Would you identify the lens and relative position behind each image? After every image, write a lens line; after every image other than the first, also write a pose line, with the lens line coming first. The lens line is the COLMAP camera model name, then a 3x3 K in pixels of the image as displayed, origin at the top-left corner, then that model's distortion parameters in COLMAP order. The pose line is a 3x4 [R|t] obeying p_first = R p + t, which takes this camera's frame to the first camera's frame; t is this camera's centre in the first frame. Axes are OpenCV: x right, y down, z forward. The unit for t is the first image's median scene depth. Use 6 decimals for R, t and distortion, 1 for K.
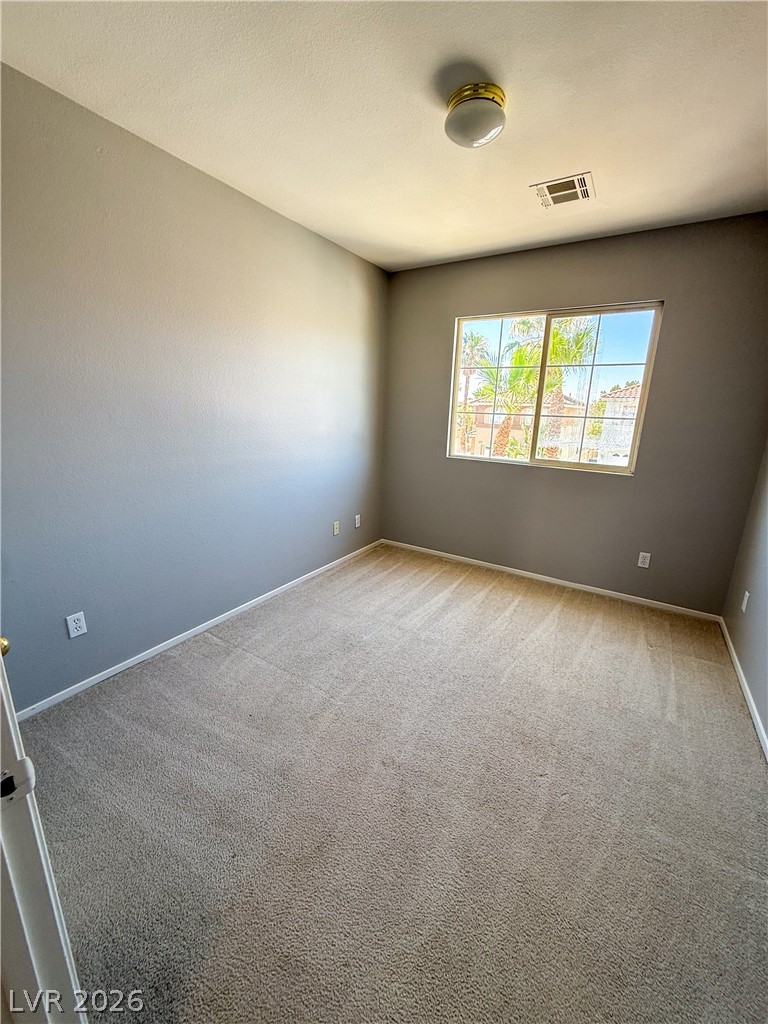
lens RADIAL K [[405.9, 0, 385.9], [0, 405.9, 509.6], [0, 0, 1]] dist [-0.000463, -0.000016]
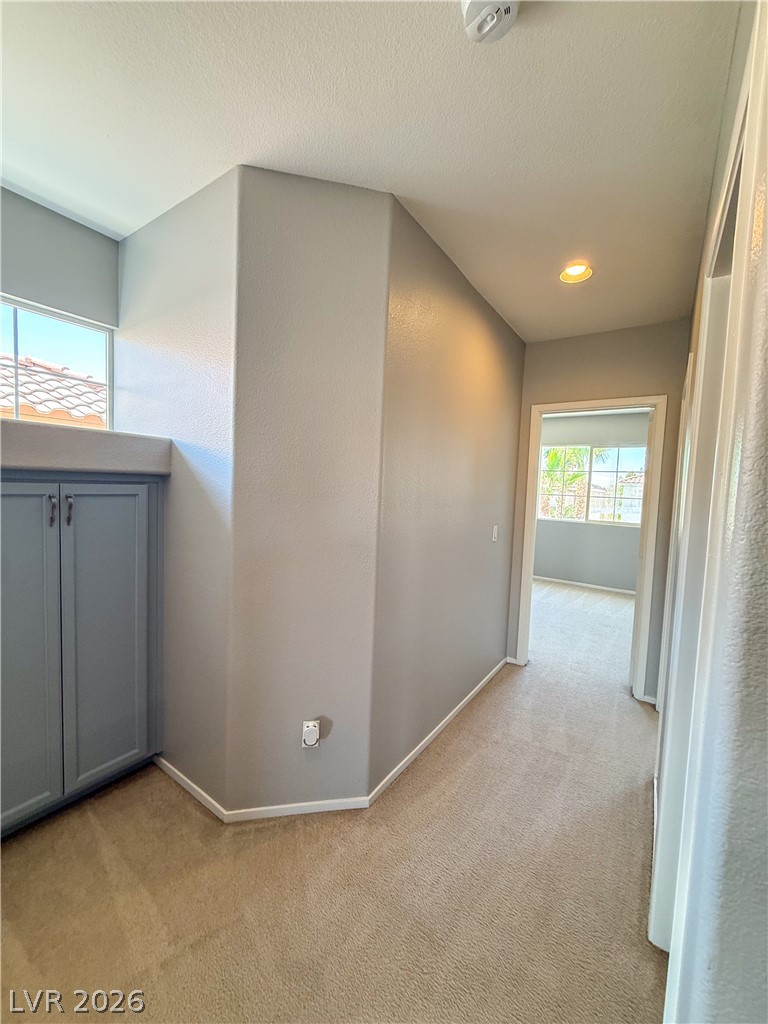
lens RADIAL K [[405.9, 0, 385.9], [0, 405.9, 509.6], [0, 0, 1]] dist [-0.000463, -0.000016]
pose [[0.999035, 0.011645, -0.042345, -0.518633], [-0.019493, 0.981600, -0.189951, 0.217776], [0.039354, 0.190593, 0.980880, -0.932174]]
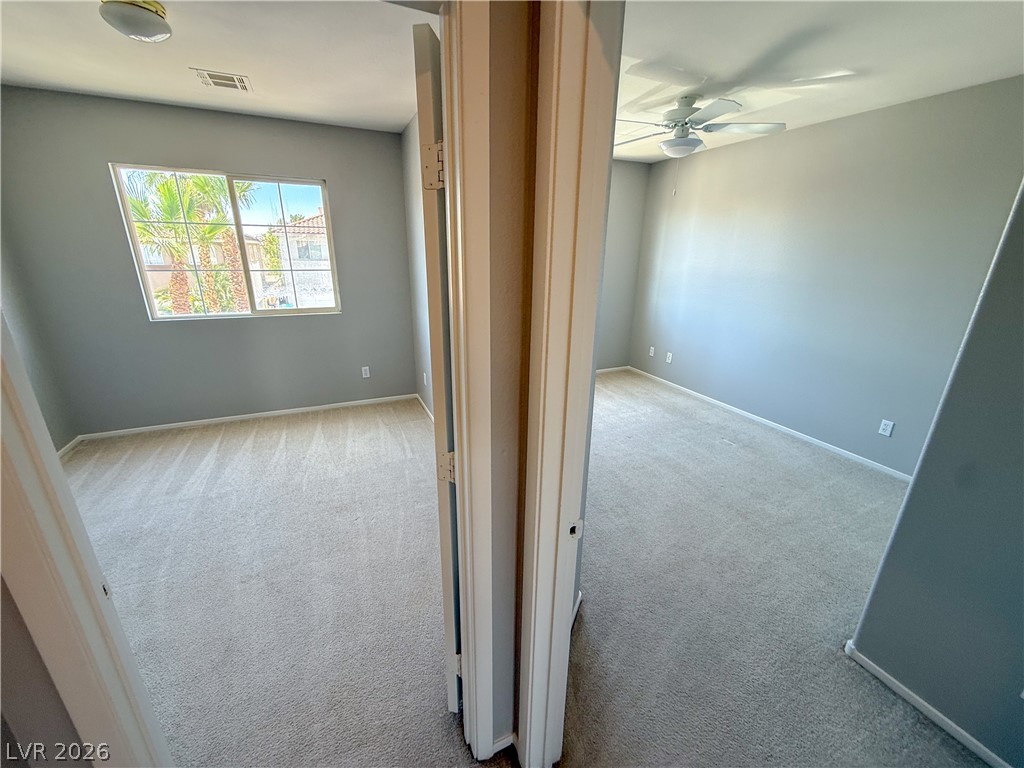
lens RADIAL K [[405.9, 0, 512.0], [0, 405.9, 384.0], [0, 0, 1]] dist [-0.000463, -0.000016]
pose [[0.551667, -0.283138, 0.784536, -0.188741], [0.206553, 0.957696, 0.200388, -0.011774], [-0.808084, 0.051501, 0.586812, -0.216517]]
